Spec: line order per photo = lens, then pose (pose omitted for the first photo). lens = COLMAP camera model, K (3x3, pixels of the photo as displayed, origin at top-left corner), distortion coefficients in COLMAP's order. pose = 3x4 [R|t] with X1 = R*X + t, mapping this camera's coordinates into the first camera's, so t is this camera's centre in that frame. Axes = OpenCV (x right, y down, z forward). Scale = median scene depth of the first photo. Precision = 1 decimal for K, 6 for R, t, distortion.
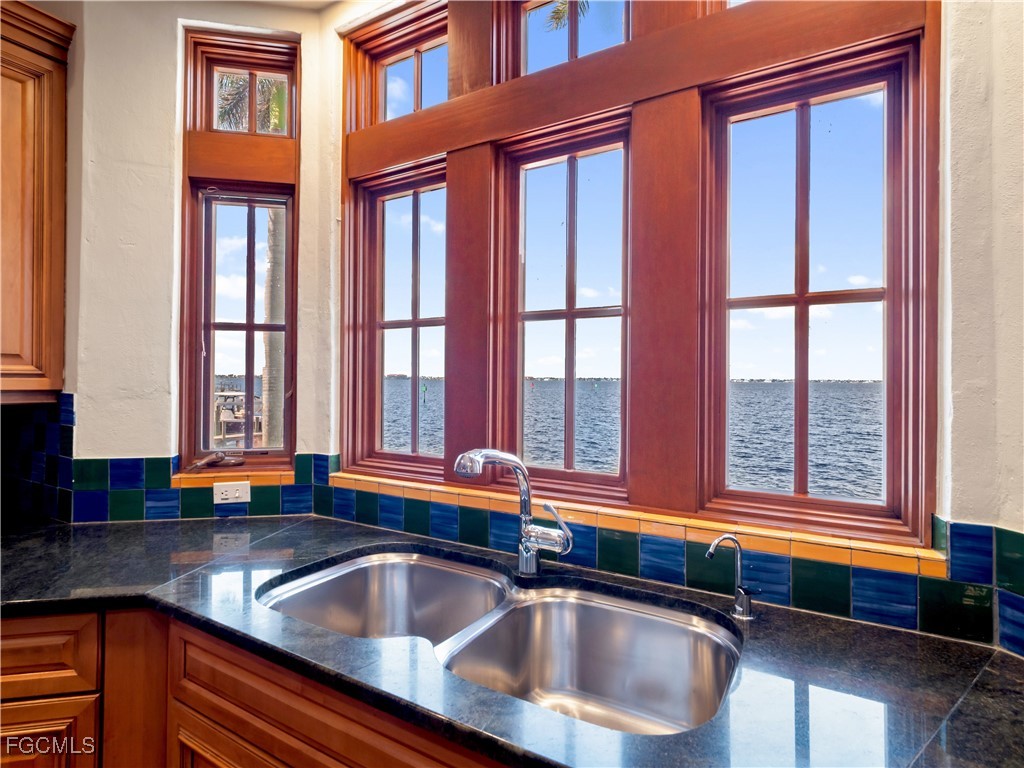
lens RADIAL K [[529.0, 0, 512.8], [0, 529.0, 379.6], [0, 0, 1]] dist [-0.004672, -0.000272]
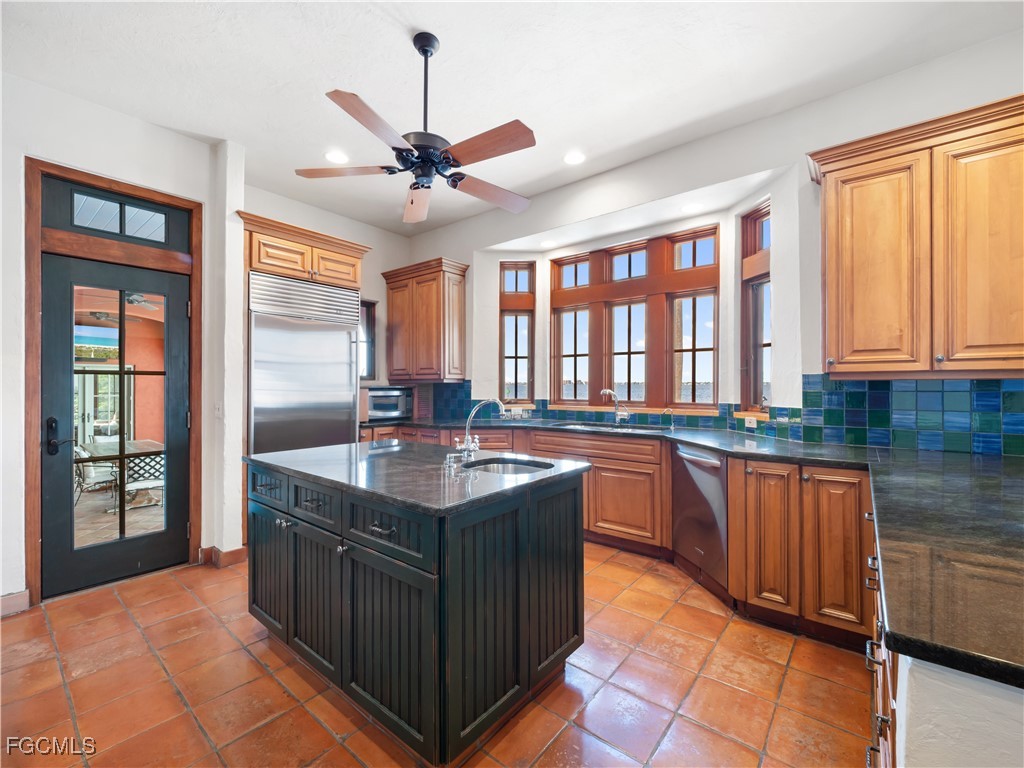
lens RADIAL K [[434.4, 0, 503.9], [0, 434.4, 384.0], [0, 0, 1]] dist [-0.006903, 0.000509]
pose [[0.986492, -0.004332, -0.163754, -0.184634], [0.003756, 0.999986, -0.003826, 0.062523], [0.163768, 0.003159, 0.986494, -1.510469]]
